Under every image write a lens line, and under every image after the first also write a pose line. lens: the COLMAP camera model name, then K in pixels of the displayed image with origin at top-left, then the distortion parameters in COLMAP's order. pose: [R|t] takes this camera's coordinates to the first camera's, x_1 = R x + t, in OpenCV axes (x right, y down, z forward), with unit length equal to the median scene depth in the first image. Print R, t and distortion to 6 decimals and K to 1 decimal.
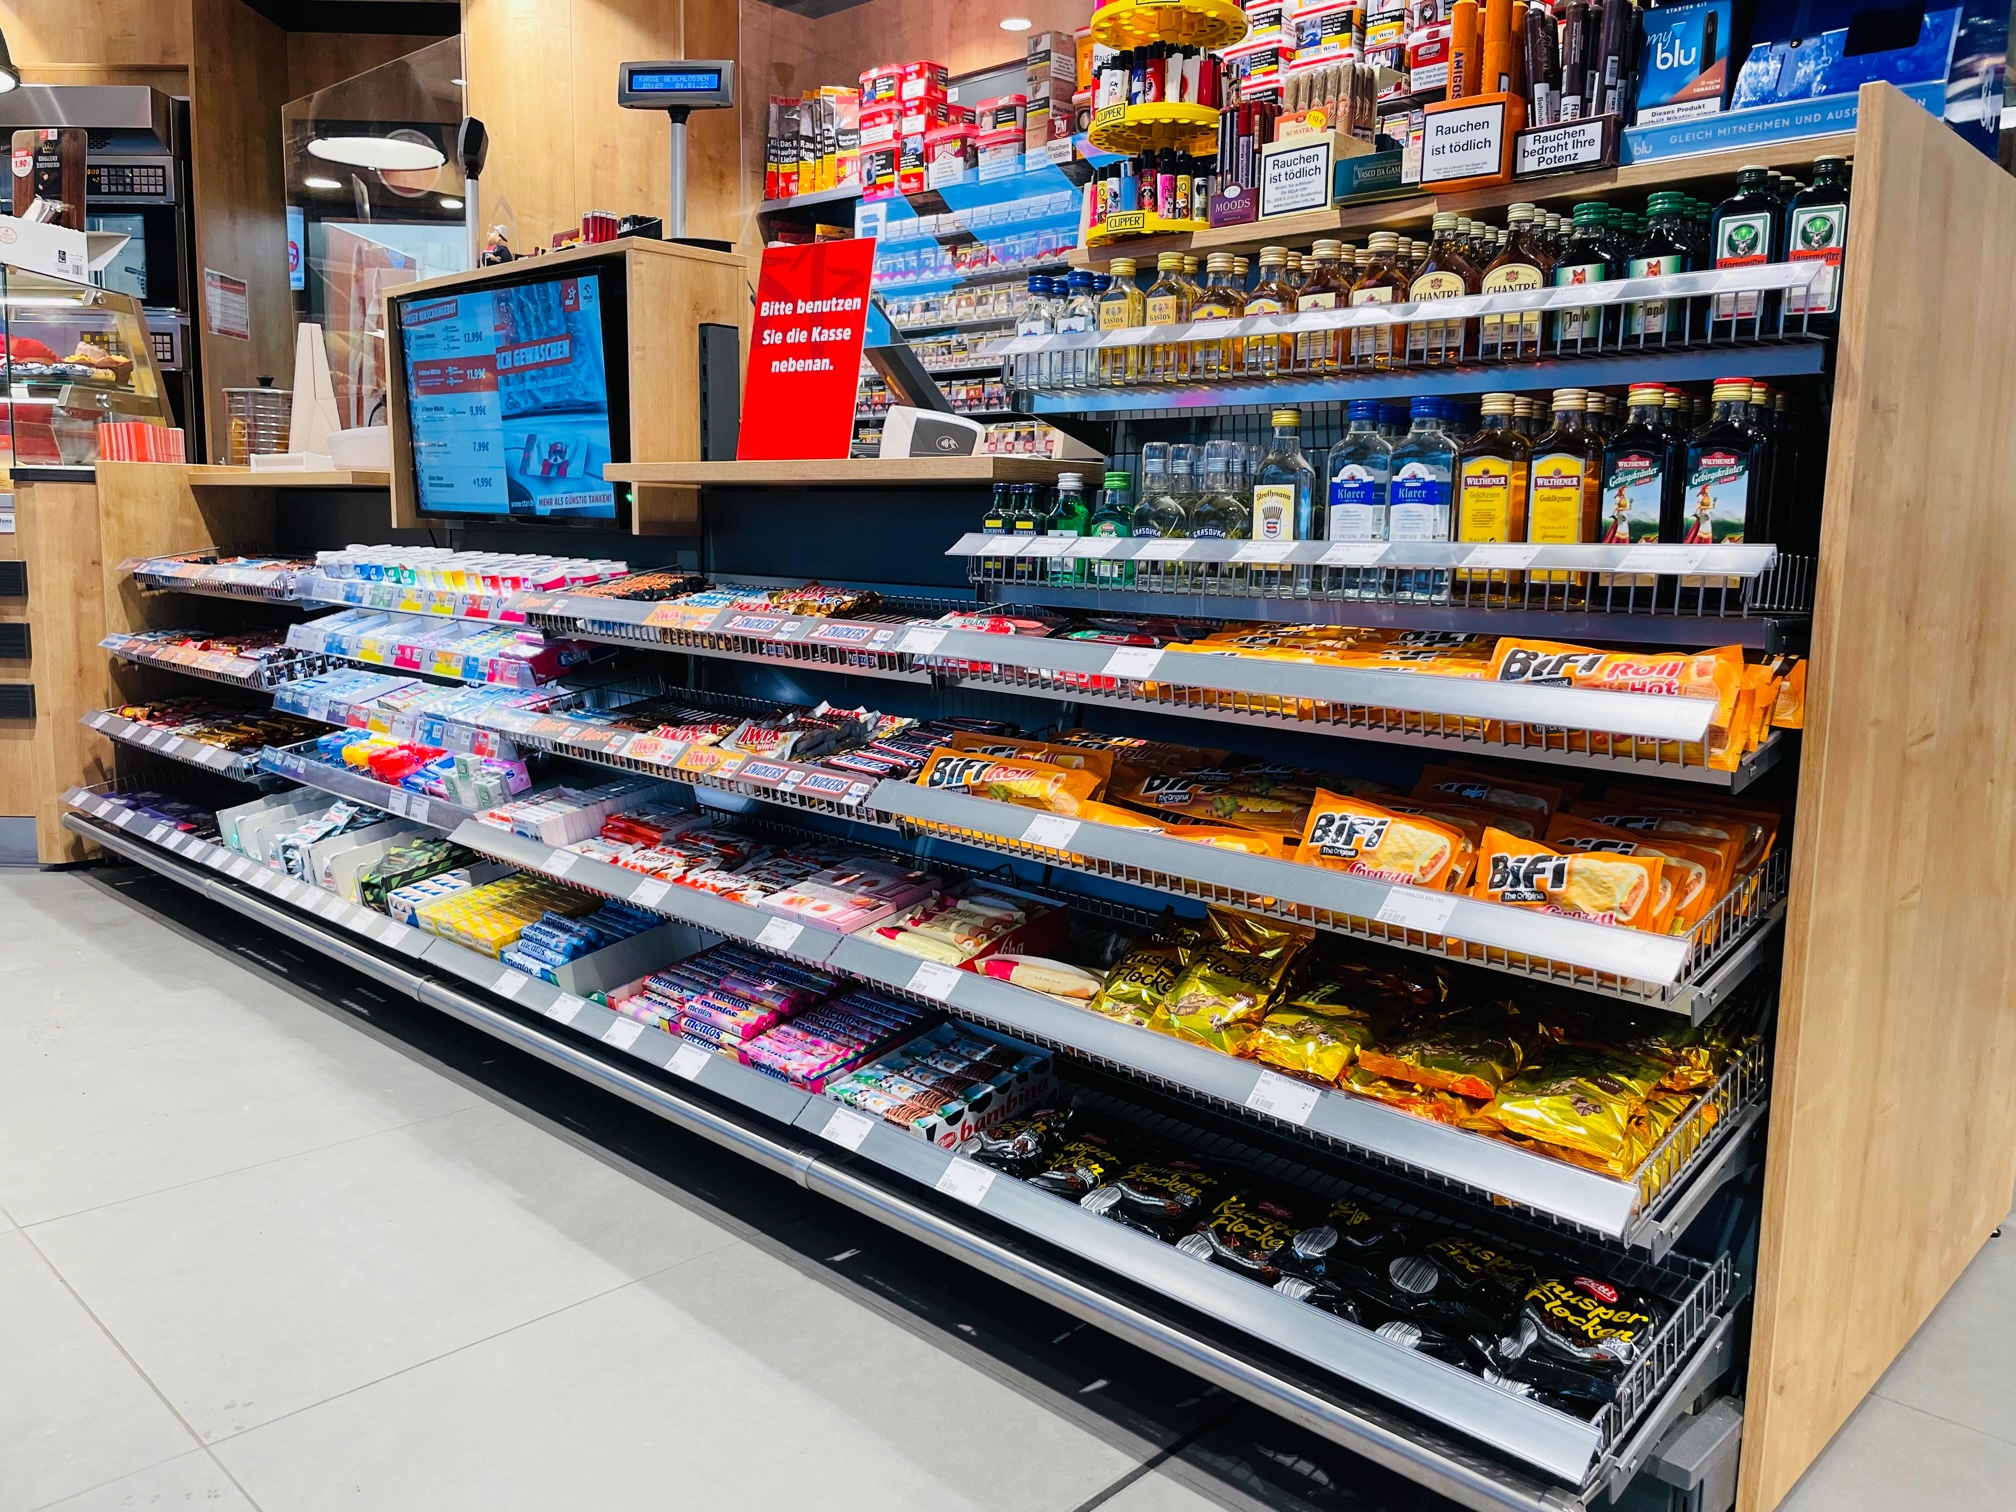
lens RADIAL K [[1525.3, 0, 1010.3], [0, 1525.3, 735.9], [0, 0, 1]] dist [0.077102, -0.108609]
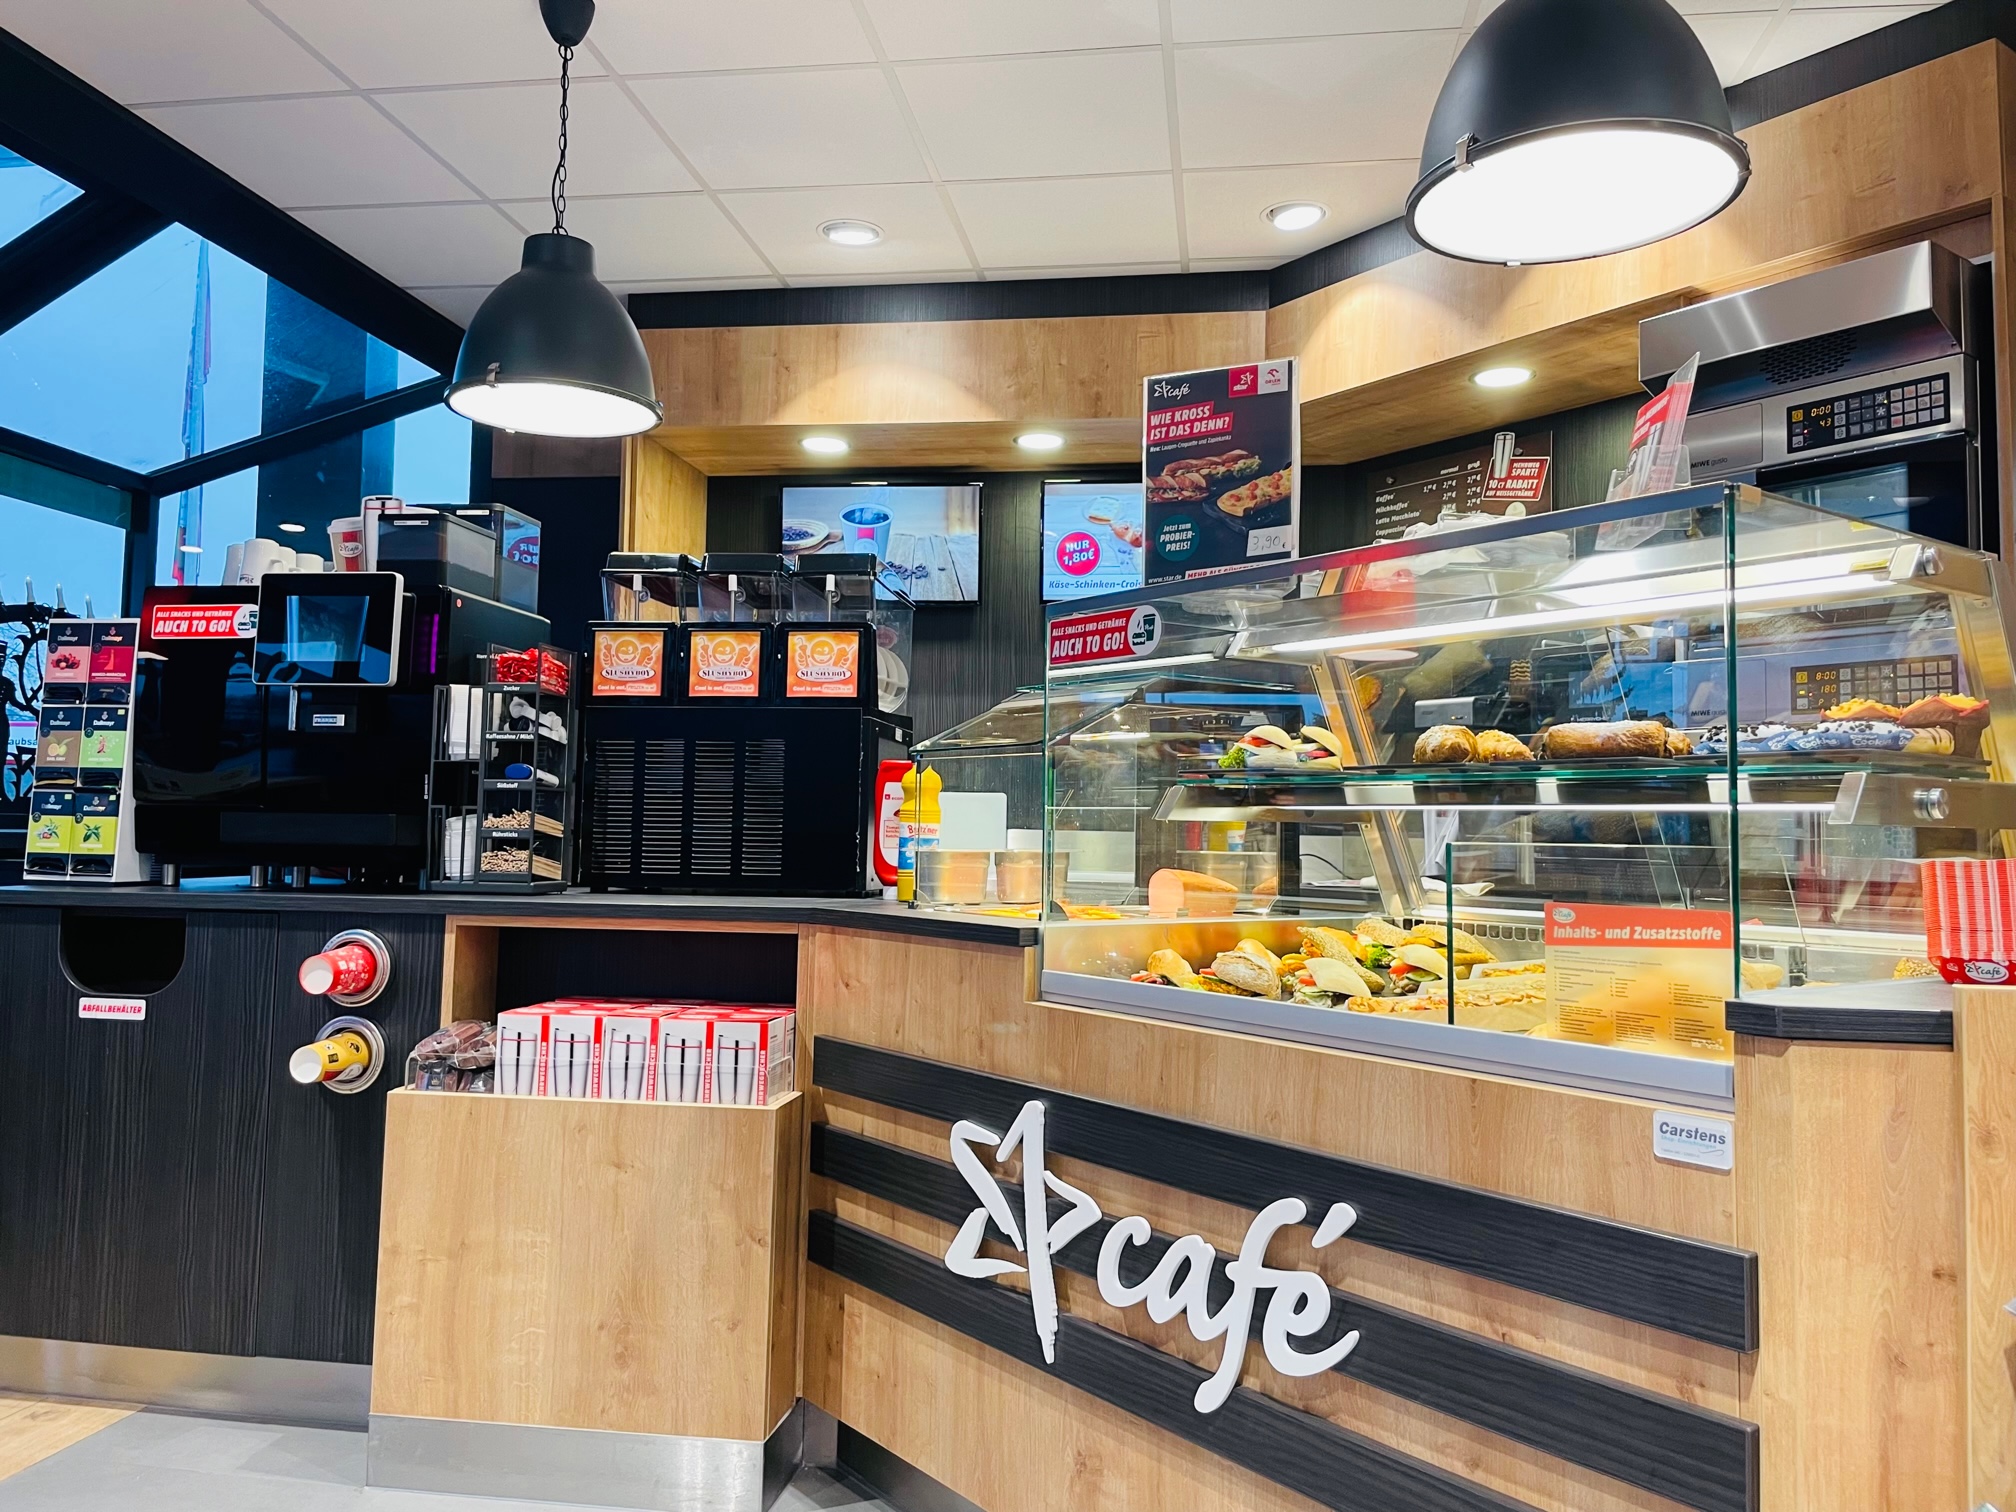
lens RADIAL K [[1525.3, 0, 1010.3], [0, 1525.3, 735.9], [0, 0, 1]] dist [0.077102, -0.108609]
pose [[0.580791, -0.062529, -0.811648, -0.538053], [-0.117635, 0.980134, -0.159685, -0.191241], [0.805509, 0.188221, 0.561897, 0.776643]]
